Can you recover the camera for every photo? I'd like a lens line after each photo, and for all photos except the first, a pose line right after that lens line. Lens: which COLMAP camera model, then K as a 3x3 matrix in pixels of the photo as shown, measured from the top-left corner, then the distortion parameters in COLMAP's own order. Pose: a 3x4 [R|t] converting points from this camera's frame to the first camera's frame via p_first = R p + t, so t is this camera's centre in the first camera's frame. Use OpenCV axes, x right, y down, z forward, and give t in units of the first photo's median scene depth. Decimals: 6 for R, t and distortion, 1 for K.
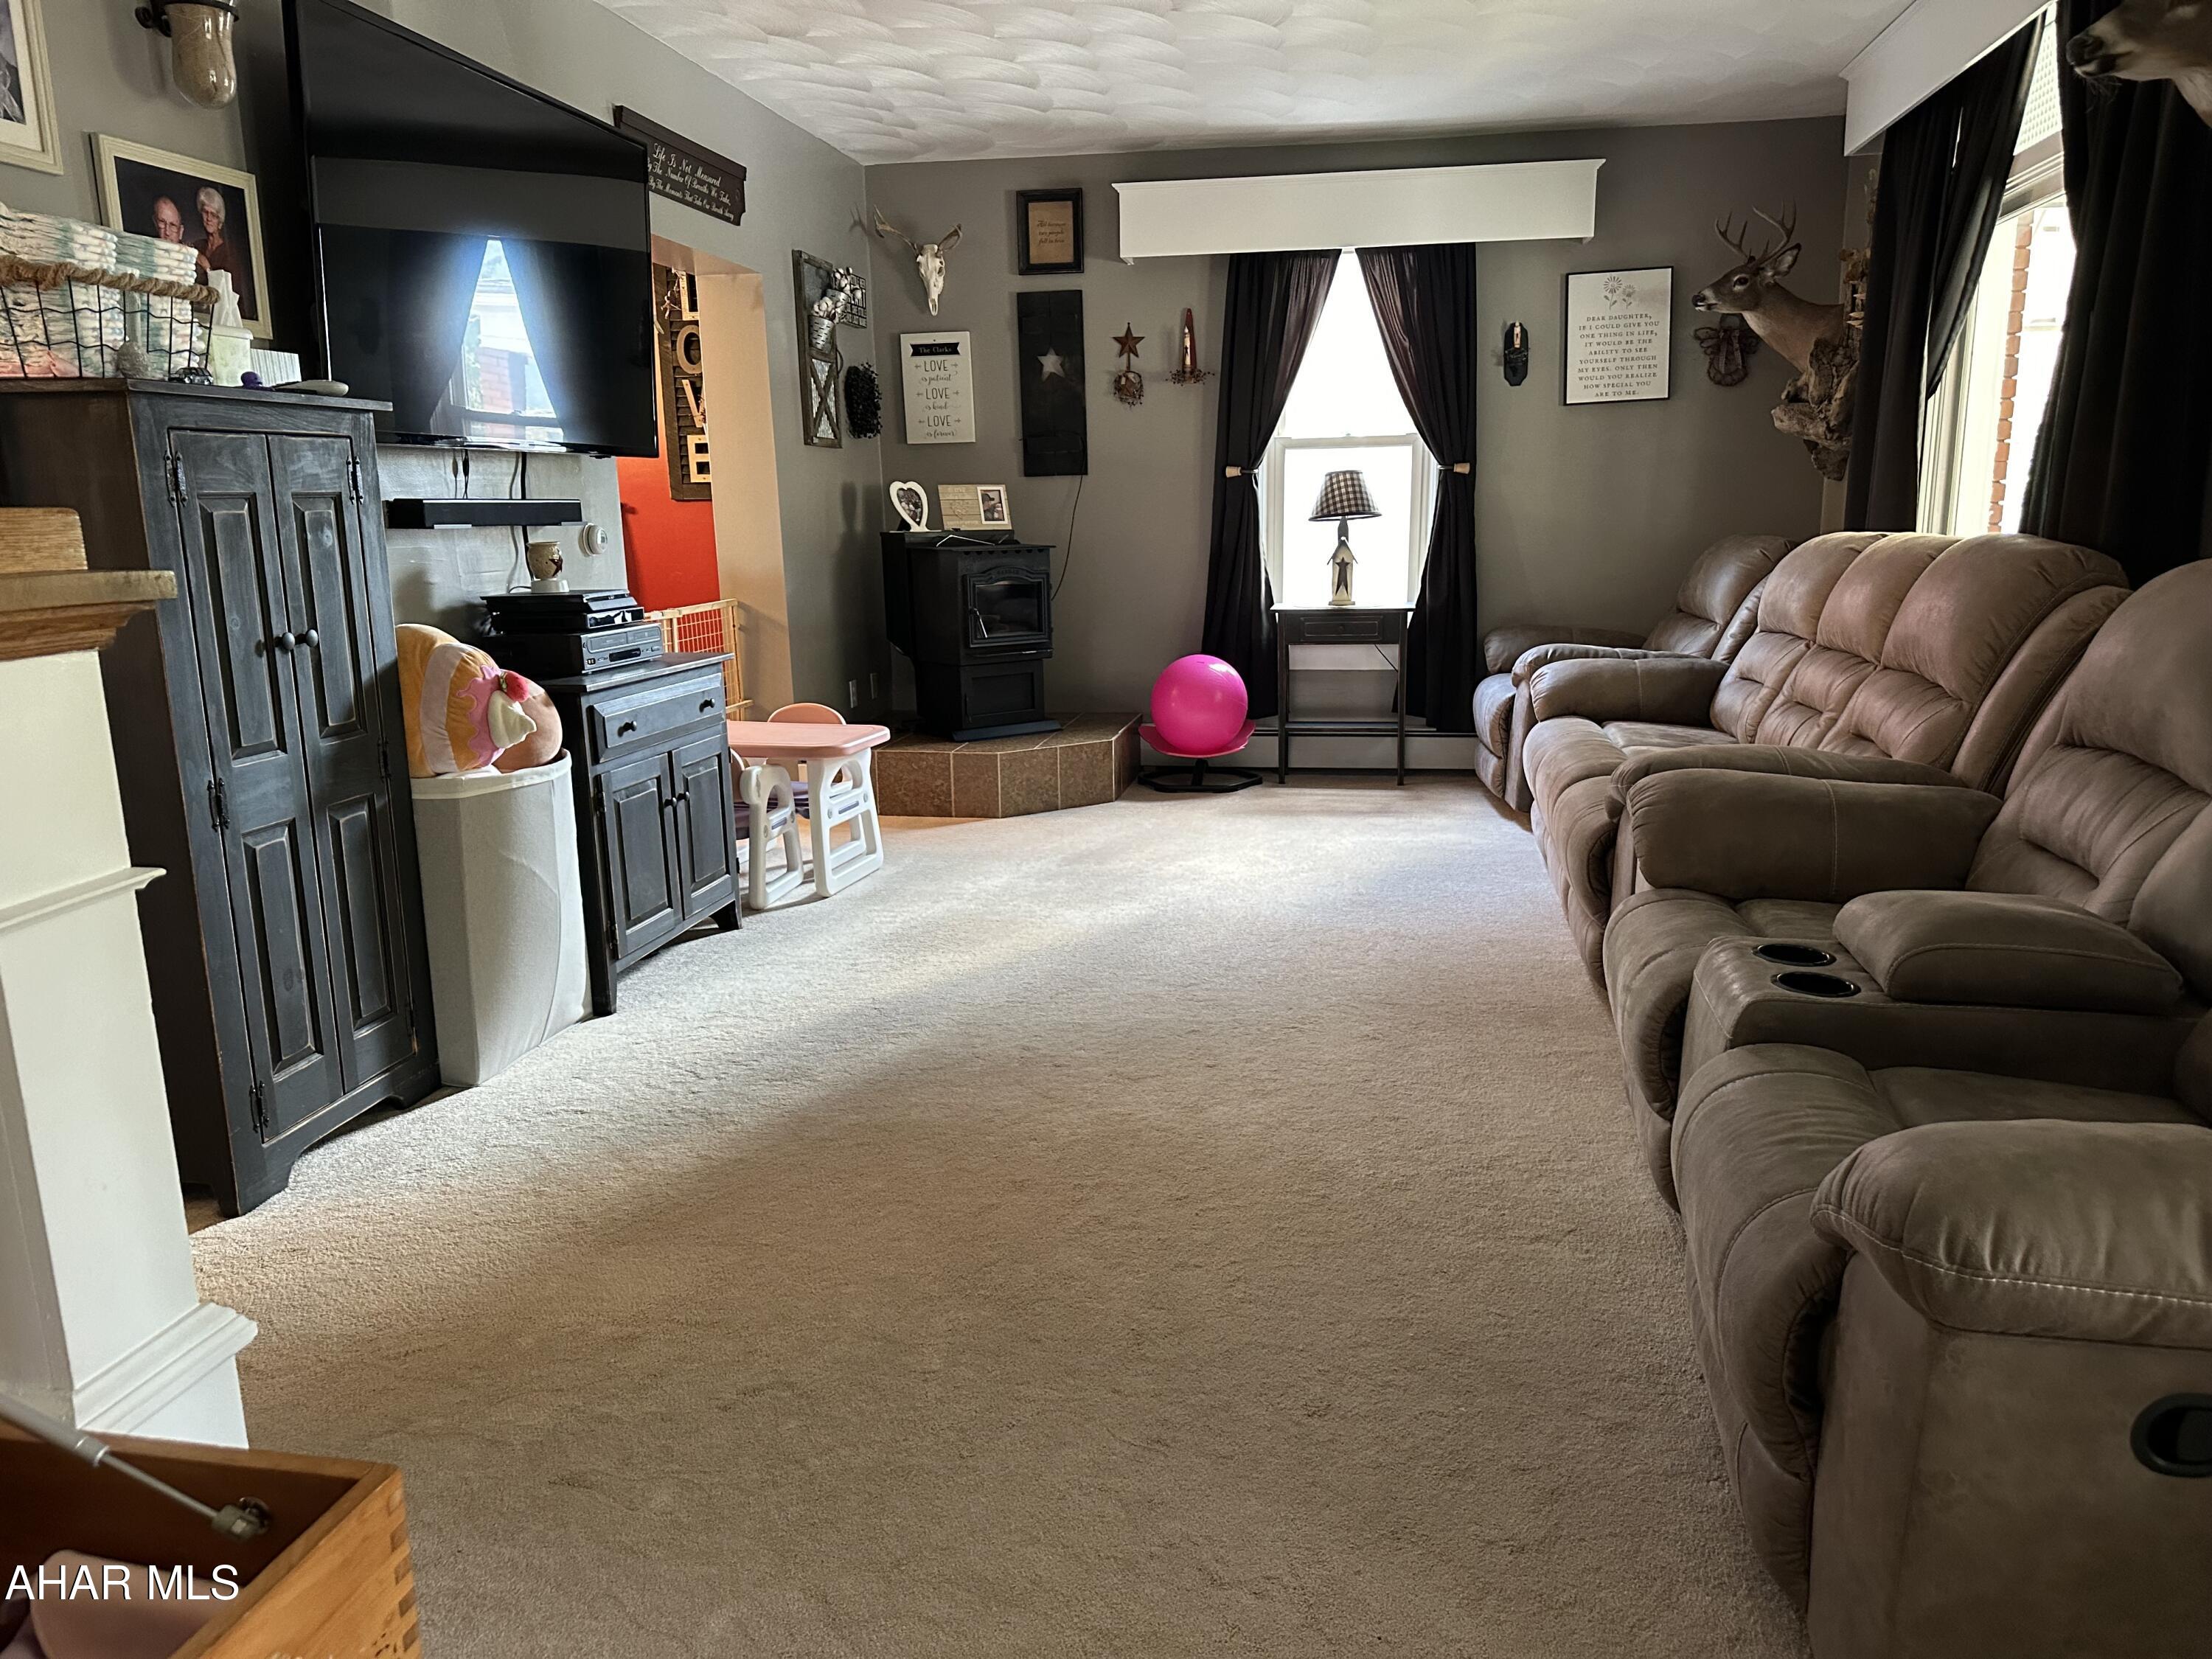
lens RADIAL K [[1551.1, 0, 1118.7], [0, 1551.1, 837.1], [0, 0, 1]] dist [0.191159, -0.388936]
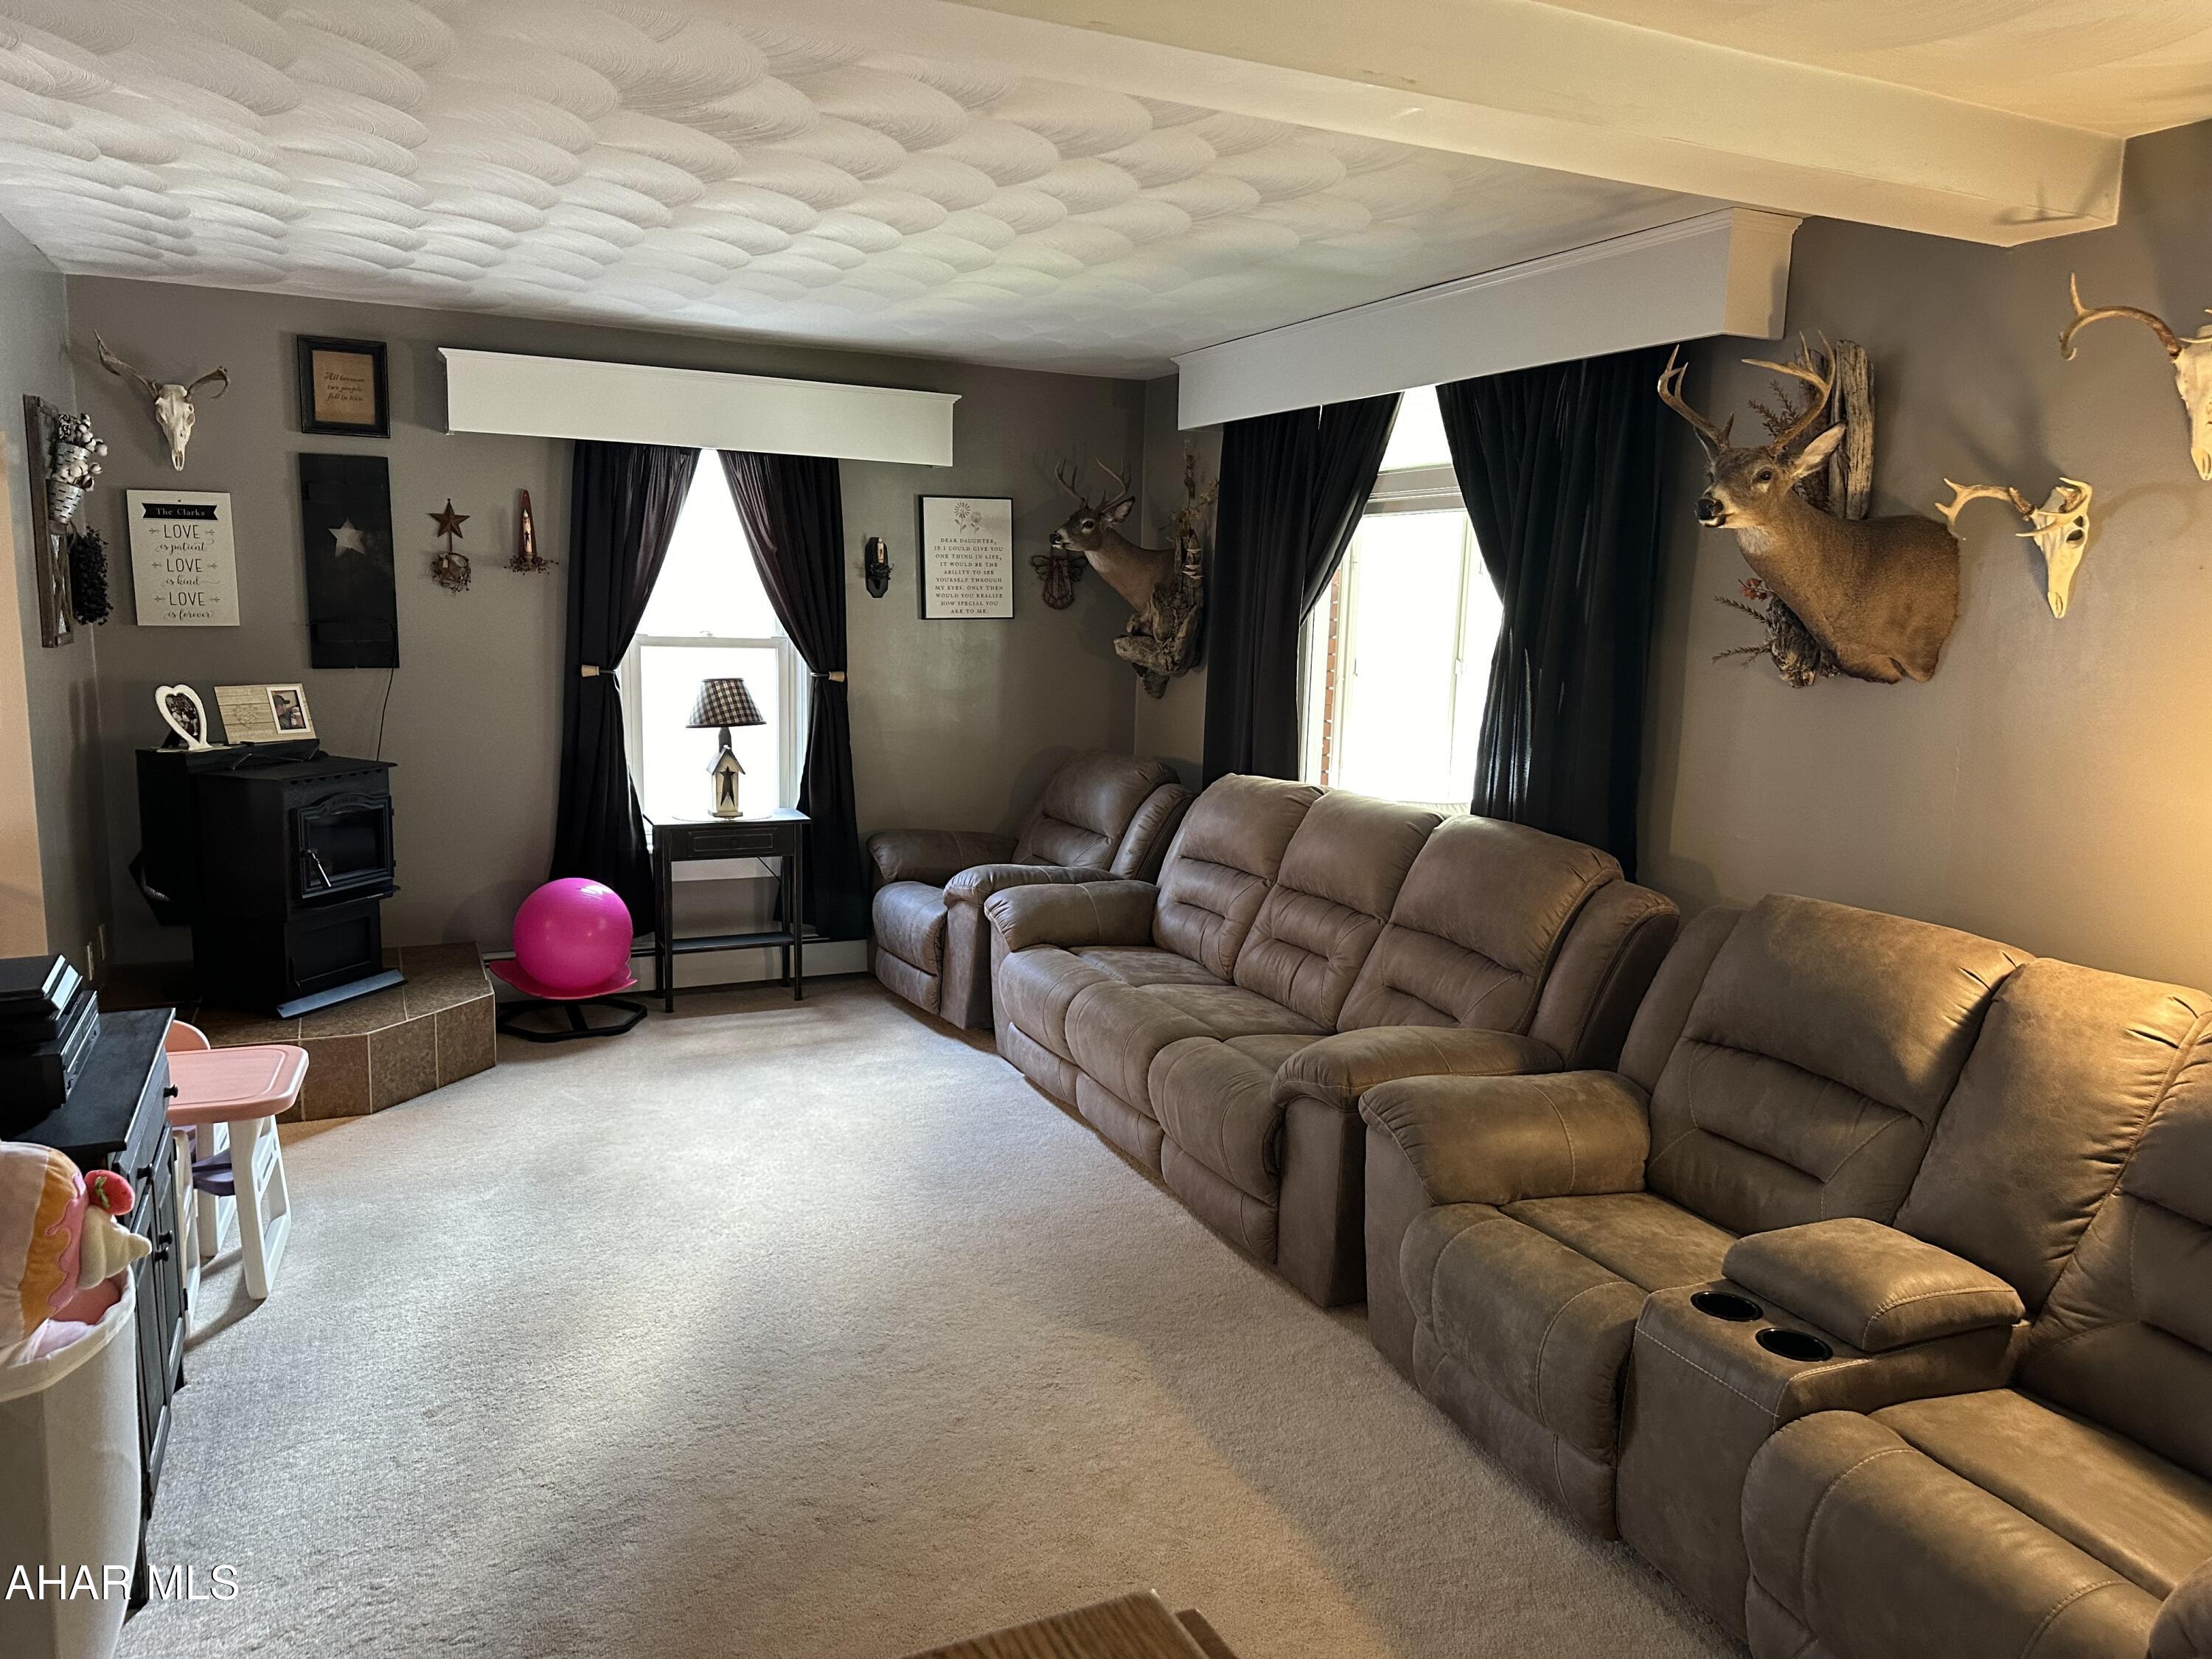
lens RADIAL K [[1559.9, 0, 1116.2], [0, 1559.9, 825.7], [0, 0, 1]] dist [0.072850, -0.075469]
pose [[0.816486, -0.048624, 0.575315, -0.214757], [0.078863, 0.996501, -0.027700, -0.102372], [-0.571955, 0.067988, 0.817463, 0.104953]]
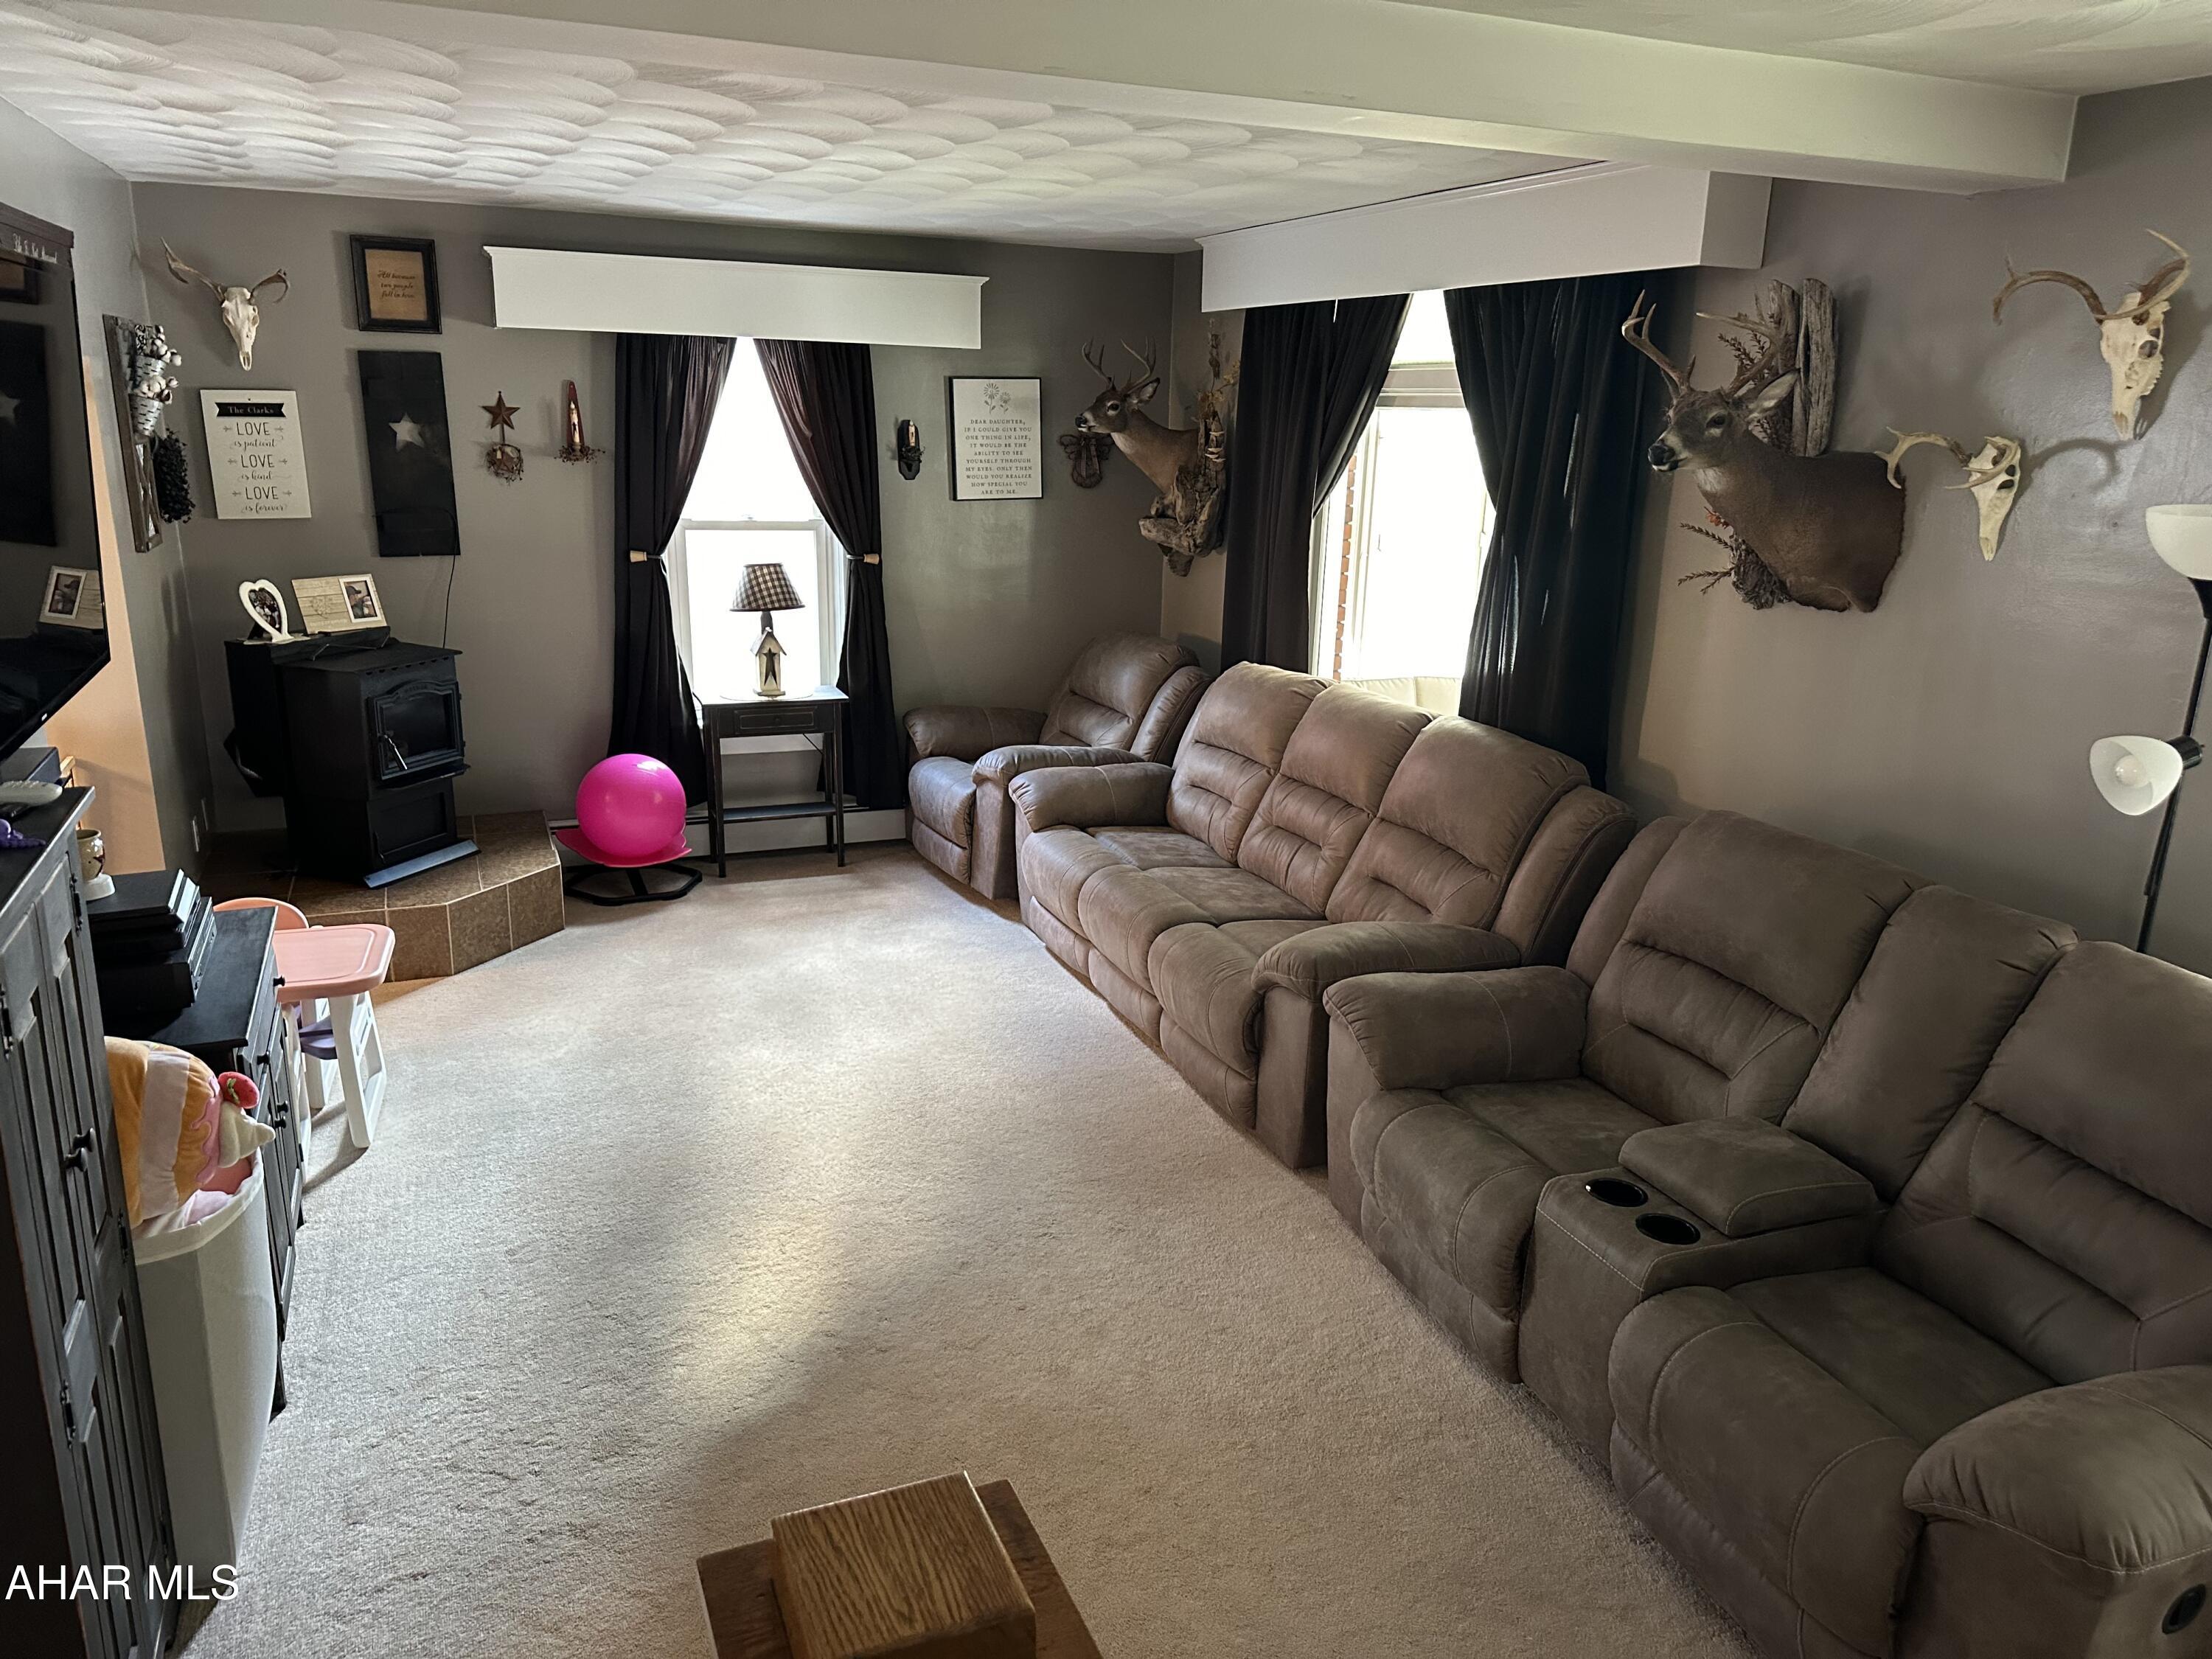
lens RADIAL K [[1566.1, 0, 1113.6], [0, 1566.1, 821.9], [0, 0, 1]] dist [0.086526, -0.092854]
pose [[0.840934, -0.105230, 0.530808, -0.220675], [0.074175, 0.994067, 0.079556, -0.136651], [-0.536030, -0.027529, 0.843750, 0.040828]]
